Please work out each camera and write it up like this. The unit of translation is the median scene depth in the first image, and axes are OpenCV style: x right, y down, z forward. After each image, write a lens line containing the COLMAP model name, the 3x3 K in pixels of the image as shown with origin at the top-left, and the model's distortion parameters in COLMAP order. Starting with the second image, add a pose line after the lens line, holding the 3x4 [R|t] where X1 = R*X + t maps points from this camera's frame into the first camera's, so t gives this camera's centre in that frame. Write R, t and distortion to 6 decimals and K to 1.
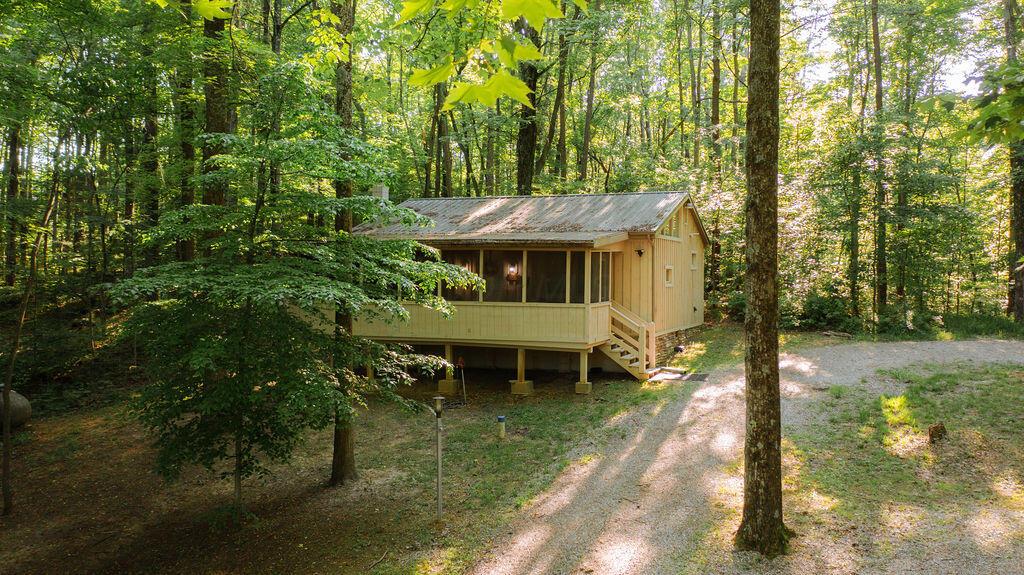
lens RADIAL K [[1014.9, 0, 512.0], [0, 1014.9, 287.5], [0, 0, 1]] dist [0.000765, 0.002628]
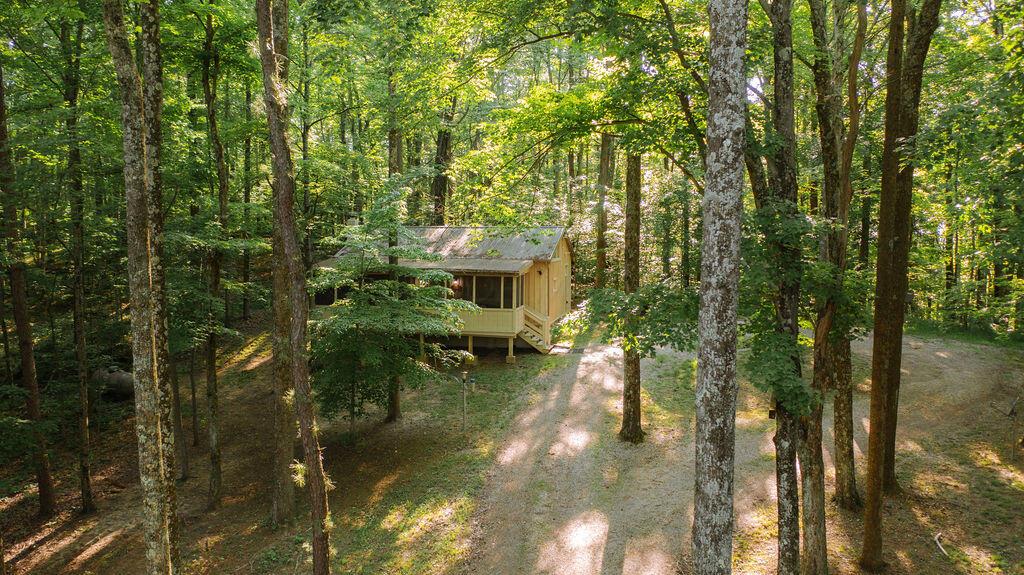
lens RADIAL K [[1014.9, 0, 512.0], [0, 1014.9, 287.5], [0, 0, 1]] dist [0.000765, 0.002628]
pose [[0.983123, -0.014708, 0.182354, -0.226671], [0.005631, 0.998723, 0.050197, -0.099746], [-0.182859, -0.048323, 0.981951, -0.604249]]
